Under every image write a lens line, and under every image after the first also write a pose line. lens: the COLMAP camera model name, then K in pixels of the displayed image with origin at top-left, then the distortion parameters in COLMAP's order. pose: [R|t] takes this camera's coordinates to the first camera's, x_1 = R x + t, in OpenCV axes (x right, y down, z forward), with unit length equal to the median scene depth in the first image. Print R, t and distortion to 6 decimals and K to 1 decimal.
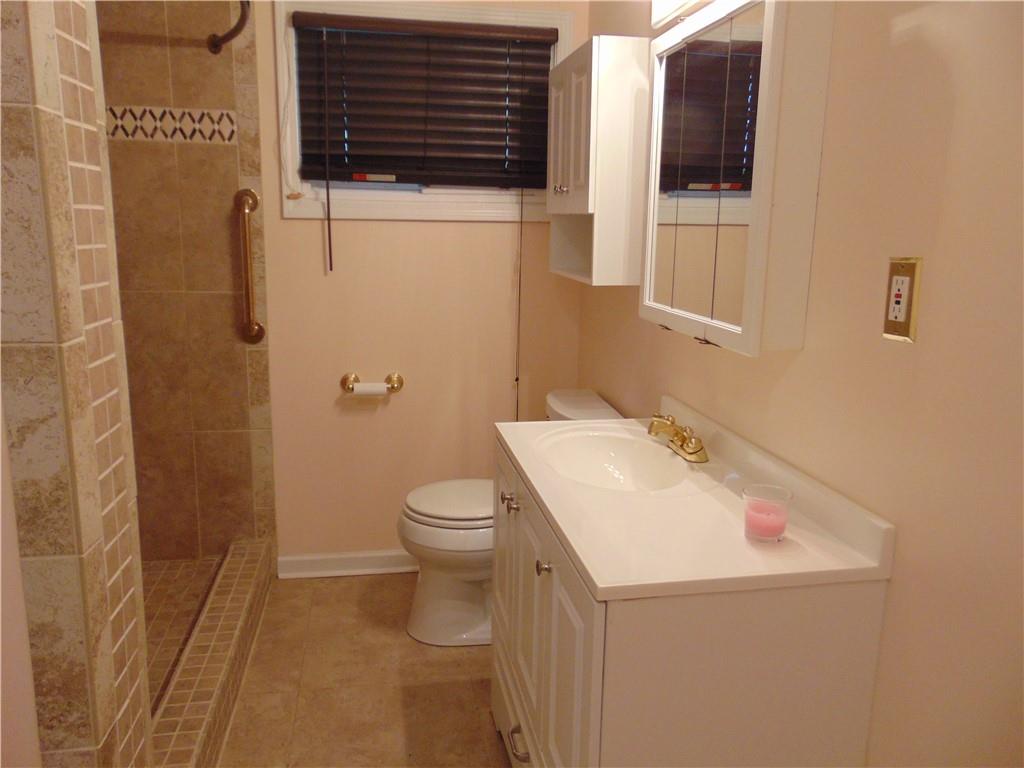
lens RADIAL K [[764.0, 0, 515.5], [0, 764.0, 381.1], [0, 0, 1]] dist [-0.037861, 0.074989]
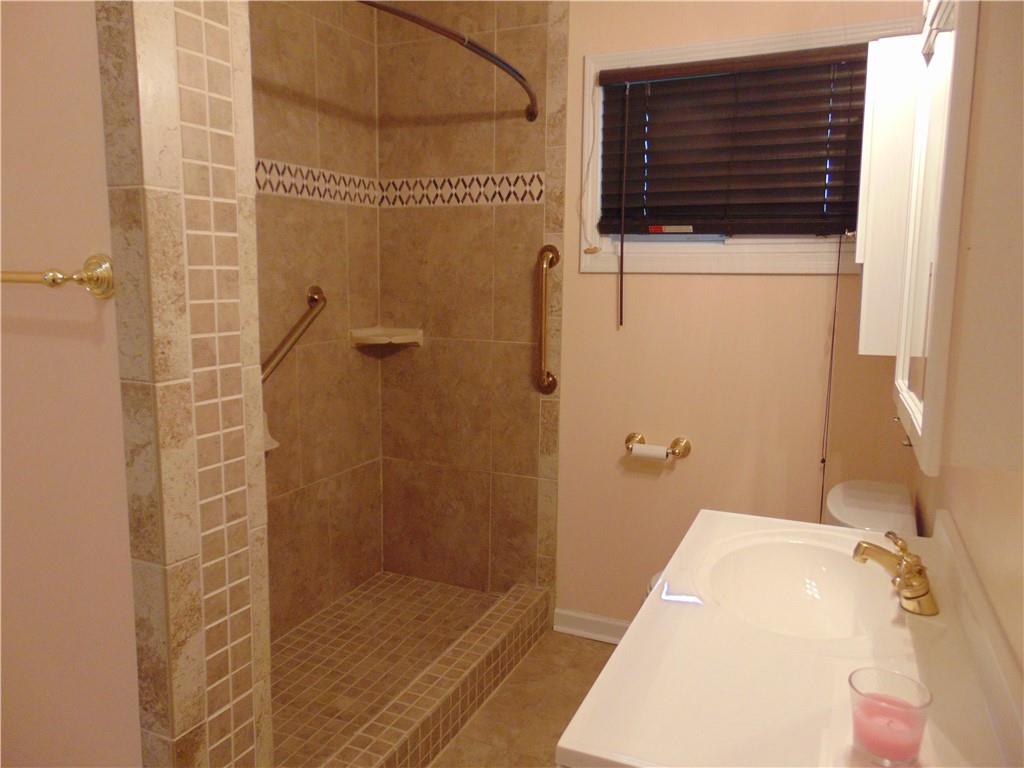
lens RADIAL K [[764.0, 0, 515.5], [0, 764.0, 381.1], [0, 0, 1]] dist [-0.037861, 0.074989]
pose [[0.826867, 0.067925, -0.558281, 0.203566], [-0.105253, 0.993830, -0.034972, -0.027380], [0.552461, 0.087678, 0.828915, 0.130739]]
